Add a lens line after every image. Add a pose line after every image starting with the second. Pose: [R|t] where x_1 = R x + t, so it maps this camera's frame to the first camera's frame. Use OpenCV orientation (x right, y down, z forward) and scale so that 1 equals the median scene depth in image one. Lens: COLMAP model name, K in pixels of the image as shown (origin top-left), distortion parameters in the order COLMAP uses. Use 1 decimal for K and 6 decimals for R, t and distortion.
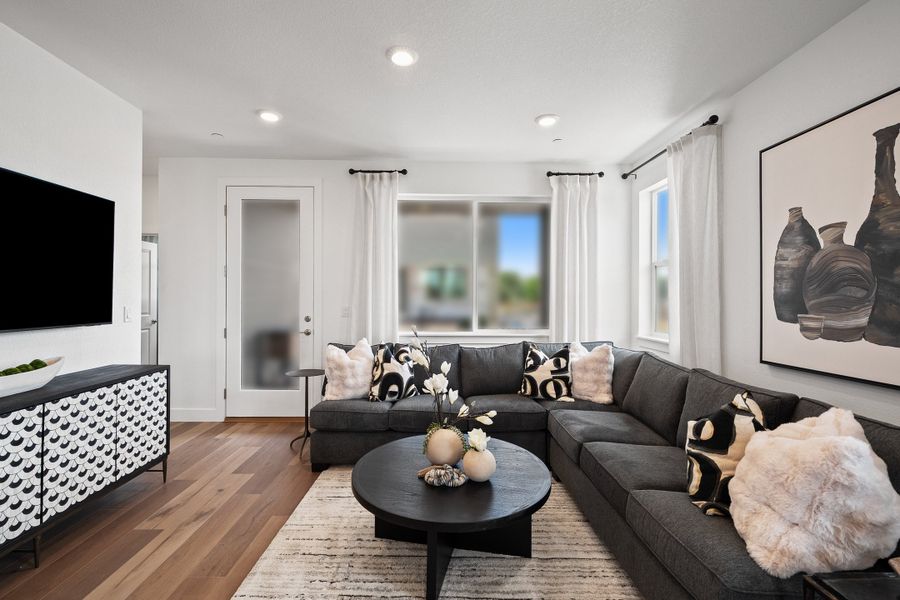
lens RADIAL K [[394.3, 0, 439.2], [0, 394.3, 297.3], [0, 0, 1]] dist [0.003661, -0.000090]
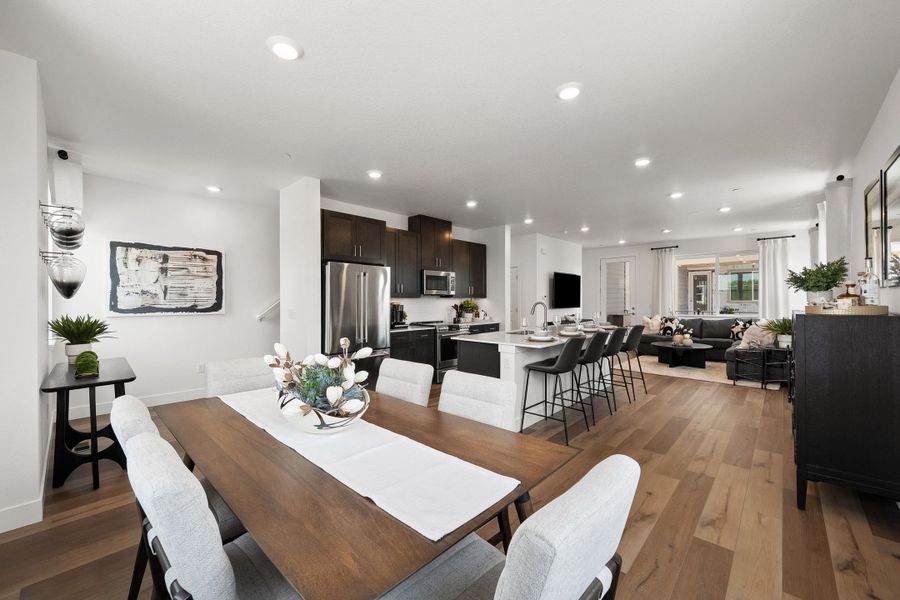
lens RADIAL K [[362.4, 0, 447.3], [0, 362.4, 301.9], [0, 0, 1]] dist [0.003713, 0.000195]
pose [[0.729882, -0.008373, -0.683522, 0.505544], [0.012734, 0.999918, 0.001349, -0.007251], [0.683455, -0.009689, 0.729929, -1.985037]]
